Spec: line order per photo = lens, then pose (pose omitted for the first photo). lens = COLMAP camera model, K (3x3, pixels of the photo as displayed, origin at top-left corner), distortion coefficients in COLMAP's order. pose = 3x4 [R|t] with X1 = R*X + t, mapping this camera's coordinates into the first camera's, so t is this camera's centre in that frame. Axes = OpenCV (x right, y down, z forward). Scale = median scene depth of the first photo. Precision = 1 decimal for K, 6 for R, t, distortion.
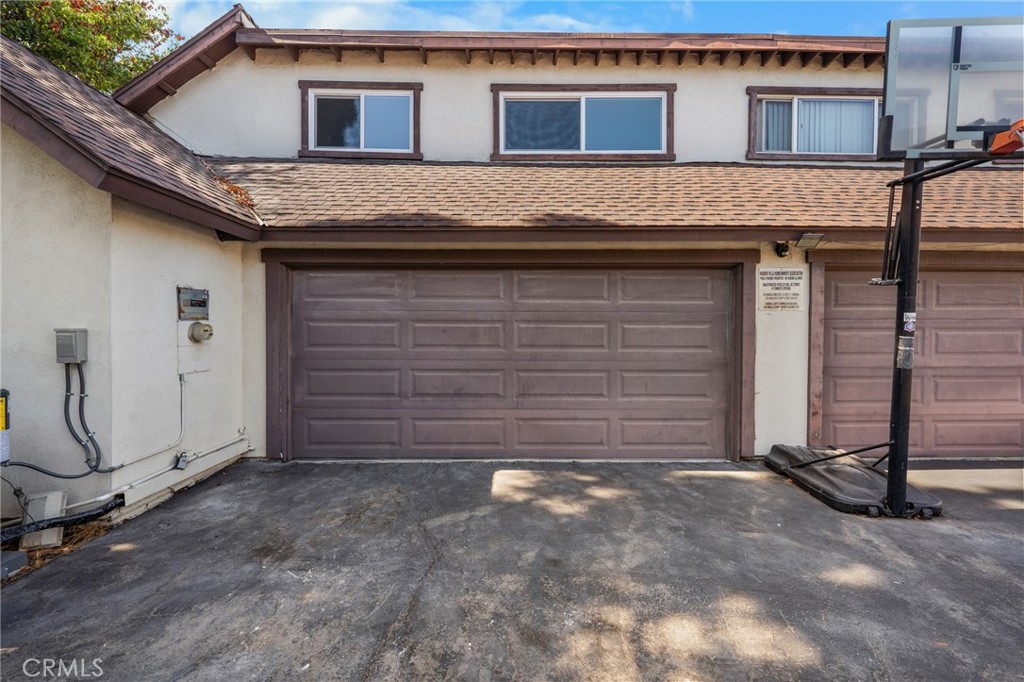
lens RADIAL K [[414.2, 0, 510.6], [0, 414.2, 334.9], [0, 0, 1]] dist [-0.000771, -0.000754]
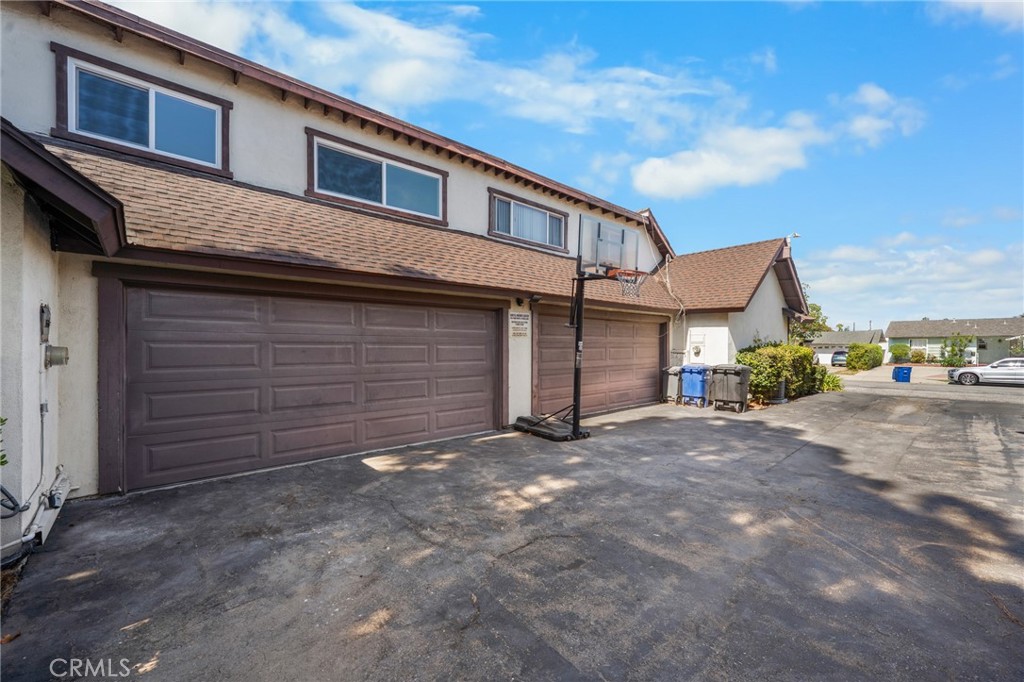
lens RADIAL K [[414.2, 0, 513.3], [0, 414.2, 346.3], [0, 0, 1]] dist [-0.000771, -0.000754]
pose [[0.751606, -0.000713, 0.659612, -0.486893], [0.006454, 0.999959, -0.006273, -0.012626], [-0.659580, 0.008972, 0.751580, -0.259118]]
